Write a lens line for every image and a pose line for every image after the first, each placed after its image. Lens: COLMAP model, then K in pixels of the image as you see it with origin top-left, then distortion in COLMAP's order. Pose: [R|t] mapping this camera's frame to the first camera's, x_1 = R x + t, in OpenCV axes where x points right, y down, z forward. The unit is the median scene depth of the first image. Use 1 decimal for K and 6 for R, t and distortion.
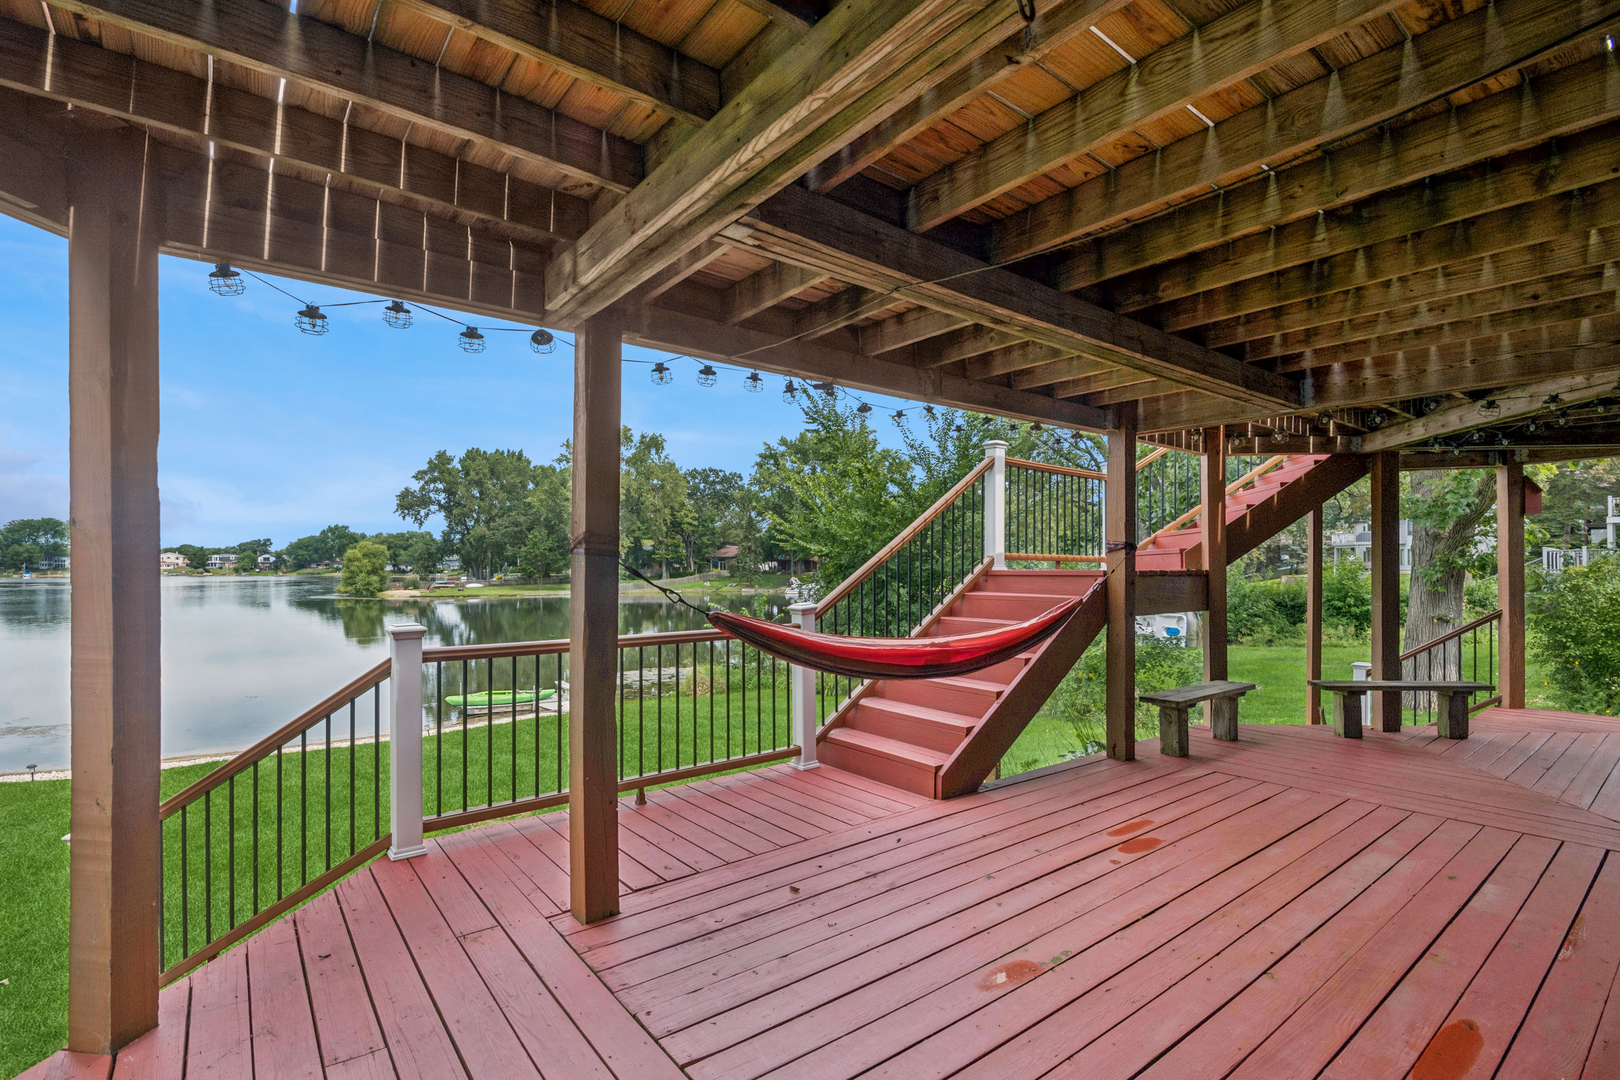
lens RADIAL K [[754.5, 0, 823.9], [0, 754.5, 552.3], [0, 0, 1]] dist [0.001207, -0.015878]
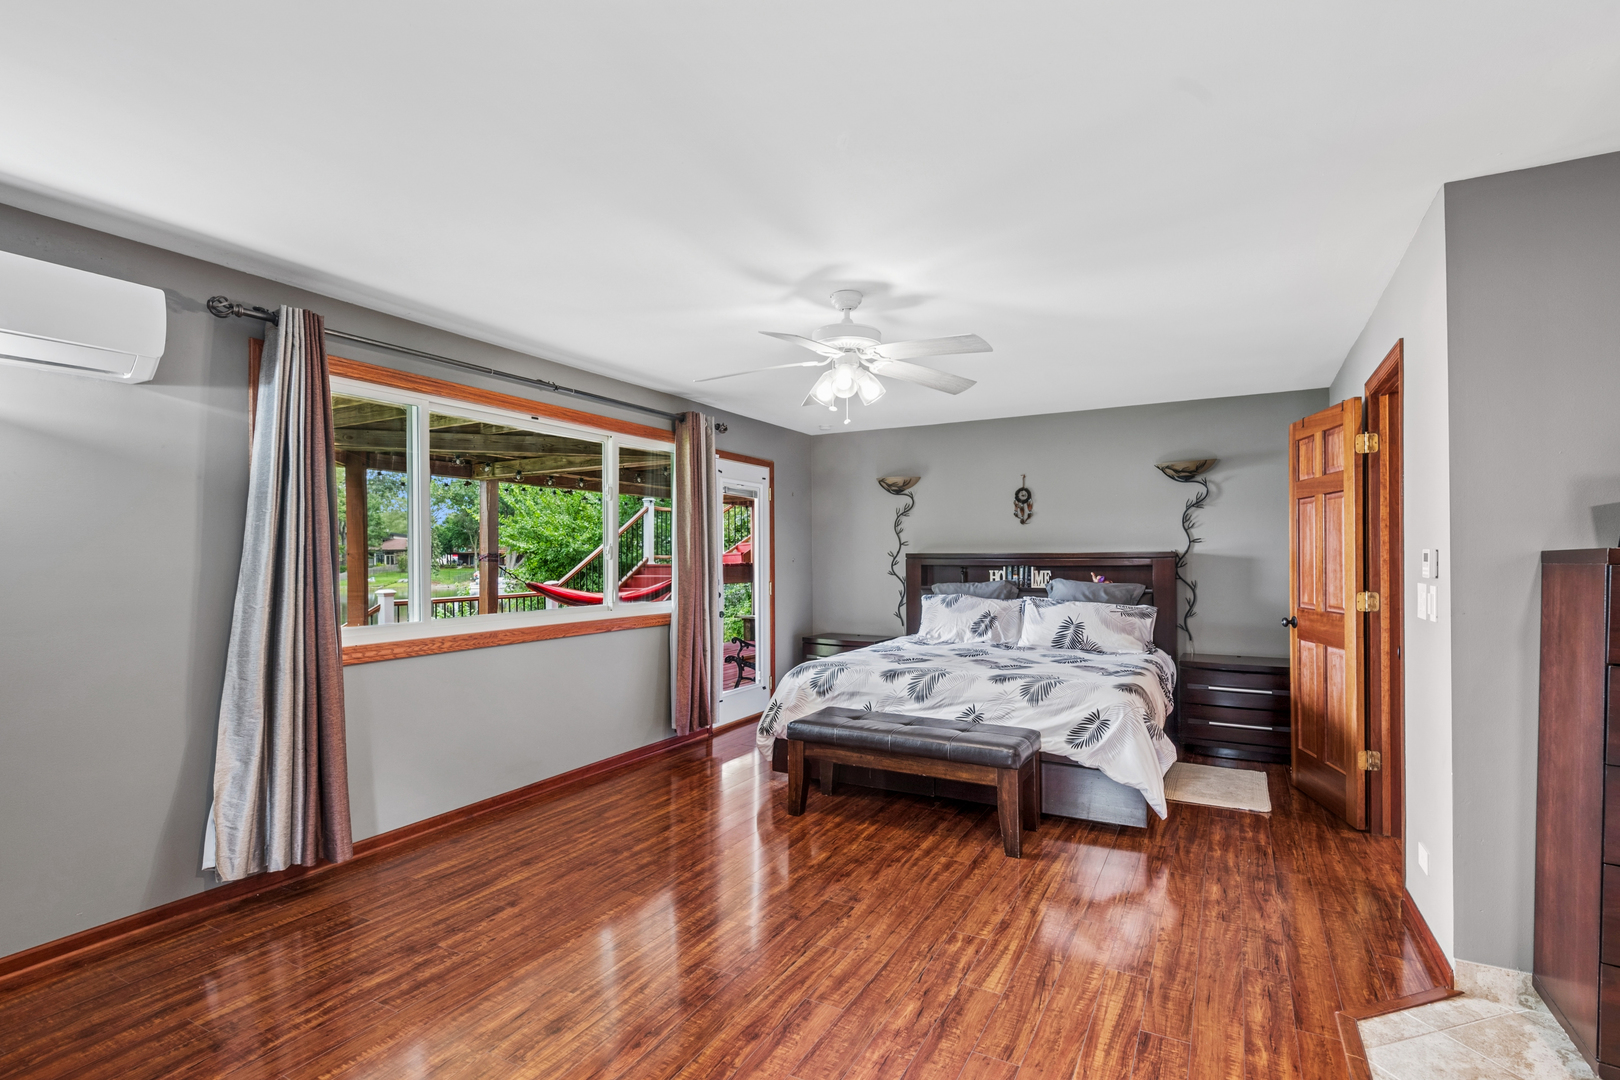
lens RADIAL K [[754.5, 0, 823.9], [0, 754.5, 552.3], [0, 0, 1]] dist [0.001207, -0.015878]
pose [[0.923103, -0.004531, 0.384525, -0.107627], [0.000250, 0.999937, 0.011183, -0.029008], [-0.384552, -0.010227, 0.923047, -0.983334]]
